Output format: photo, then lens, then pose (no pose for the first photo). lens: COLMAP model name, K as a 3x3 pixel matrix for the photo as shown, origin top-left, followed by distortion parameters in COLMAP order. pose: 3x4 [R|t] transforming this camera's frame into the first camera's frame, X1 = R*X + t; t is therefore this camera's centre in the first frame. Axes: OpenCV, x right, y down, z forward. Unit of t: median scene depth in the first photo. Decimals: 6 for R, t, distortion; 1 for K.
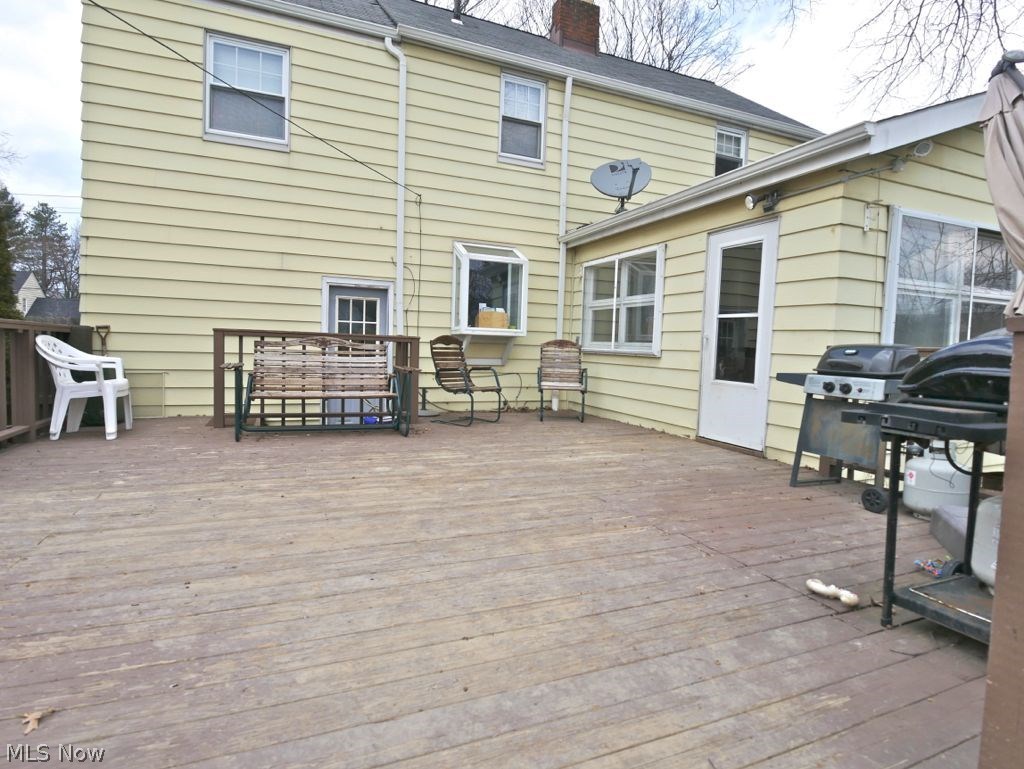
lens RADIAL K [[541.9, 0, 511.4], [0, 541.9, 381.1], [0, 0, 1]] dist [-0.004410, -0.000371]
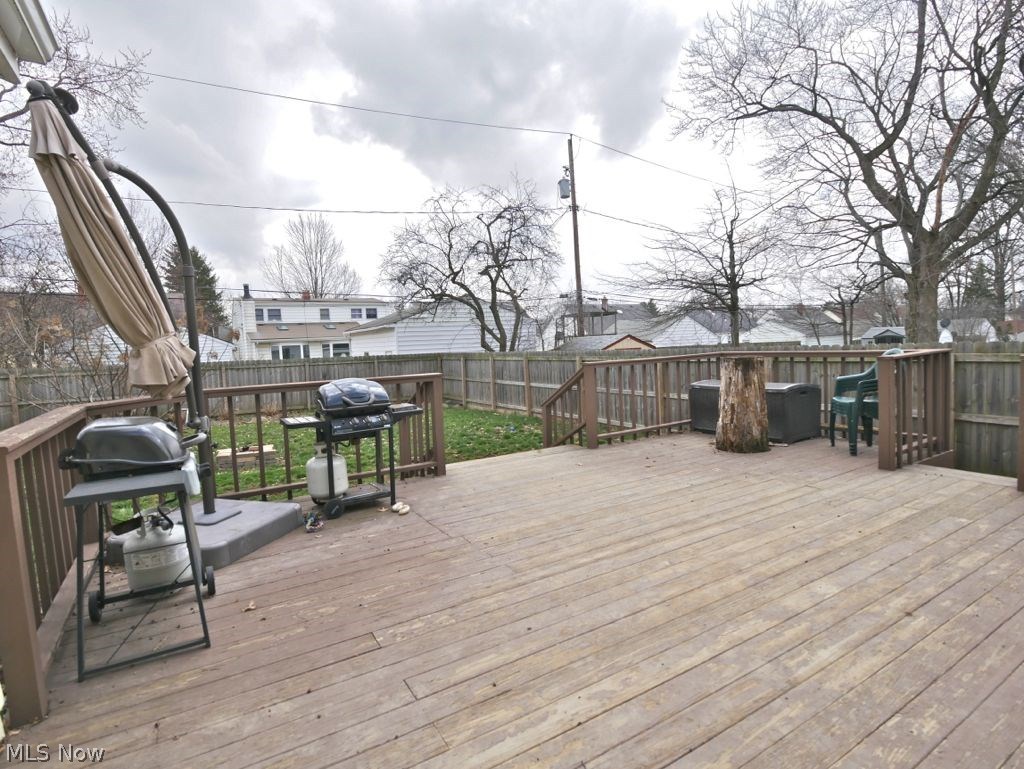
lens RADIAL K [[541.9, 0, 513.3], [0, 541.9, 383.0], [0, 0, 1]] dist [-0.004410, -0.000371]
pose [[-0.988633, 0.022959, -0.148587, 0.339835], [0.001463, 0.989694, 0.143188, -0.268654], [0.150343, 0.141343, -0.978478, 2.179697]]
